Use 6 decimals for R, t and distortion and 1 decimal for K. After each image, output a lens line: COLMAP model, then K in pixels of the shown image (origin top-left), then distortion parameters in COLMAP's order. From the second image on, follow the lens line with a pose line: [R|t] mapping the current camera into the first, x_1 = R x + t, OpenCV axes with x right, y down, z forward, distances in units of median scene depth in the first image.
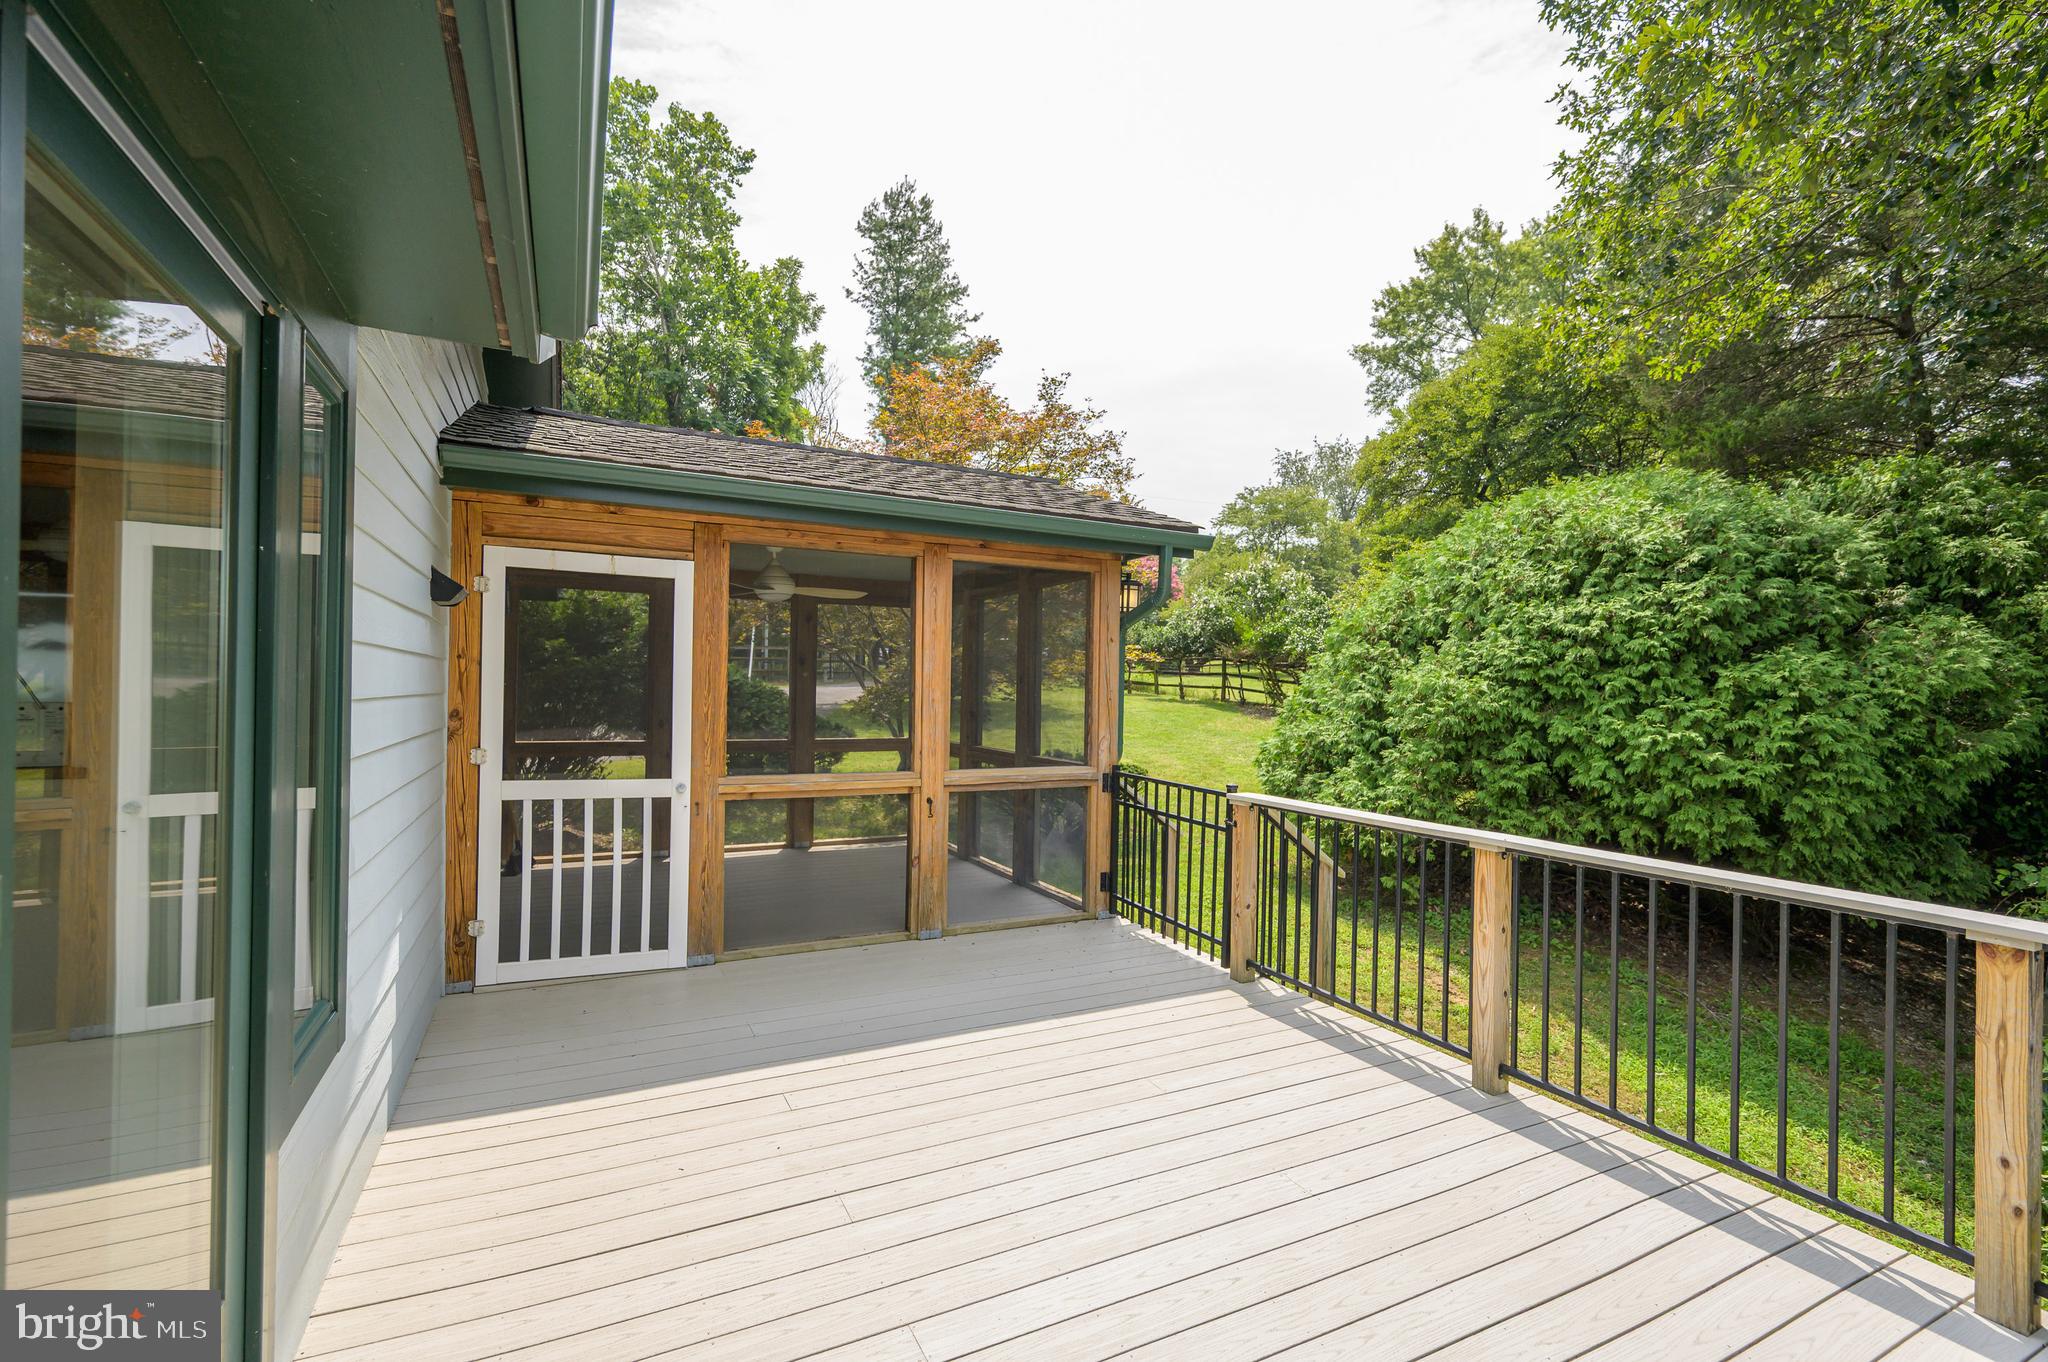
lens RADIAL K [[915.1, 0, 1029.8], [0, 915.1, 690.6], [0, 0, 1]] dist [0.000639, -0.000346]
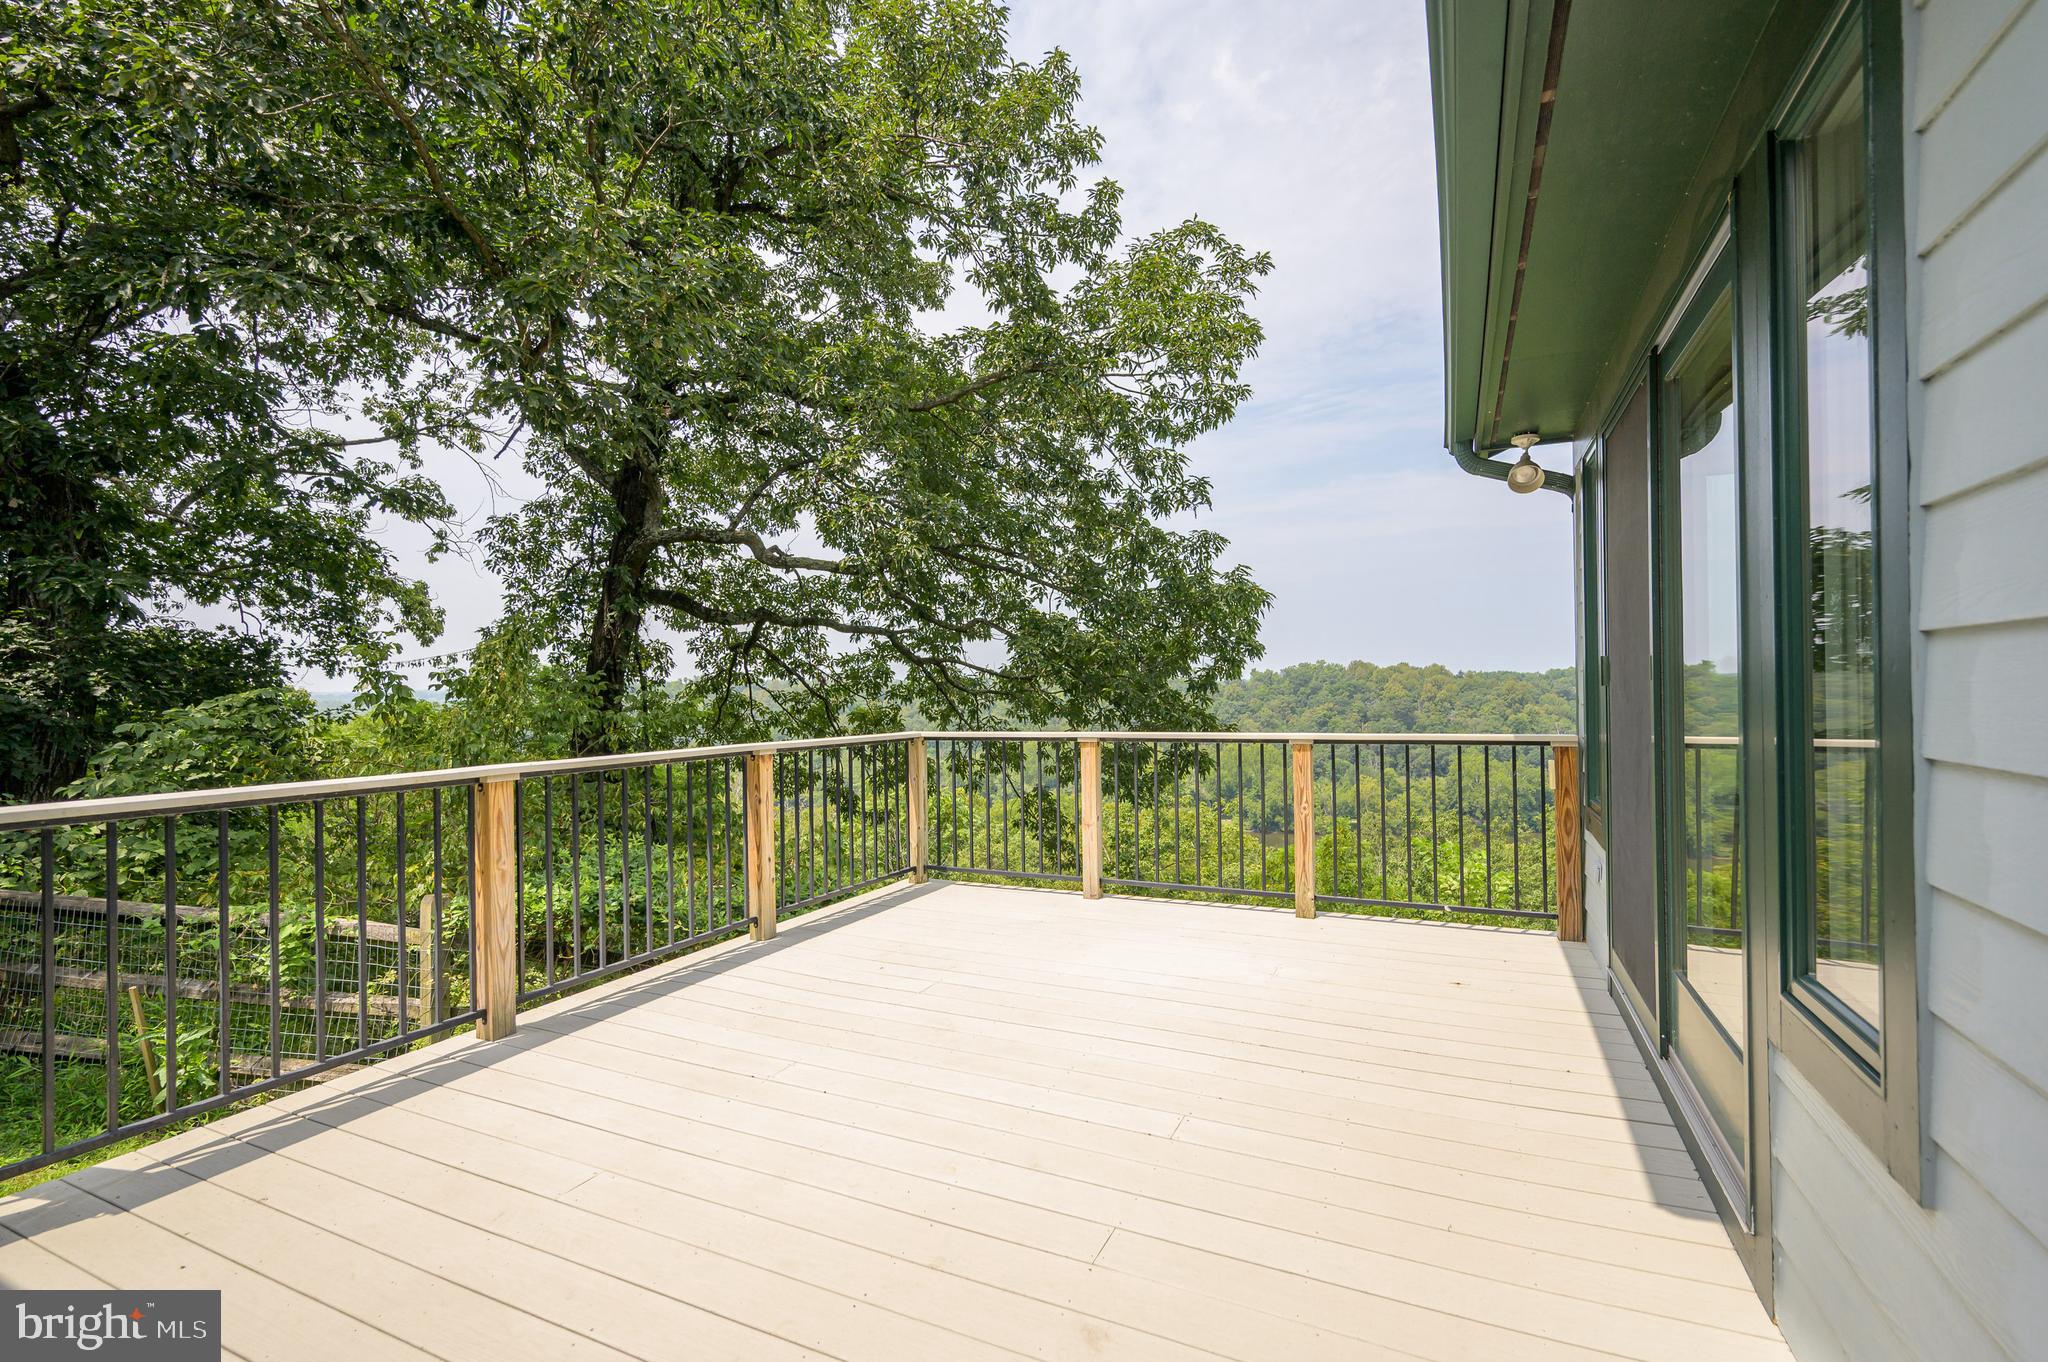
lens RADIAL K [[915.1, 0, 1029.8], [0, 915.1, 690.6], [0, 0, 1]] dist [0.000639, -0.000346]
pose [[-0.615871, -0.011052, 0.787769, -0.561690], [0.004449, 0.999837, 0.017505, 0.061584], [-0.787834, 0.014286, -0.615721, 1.106957]]
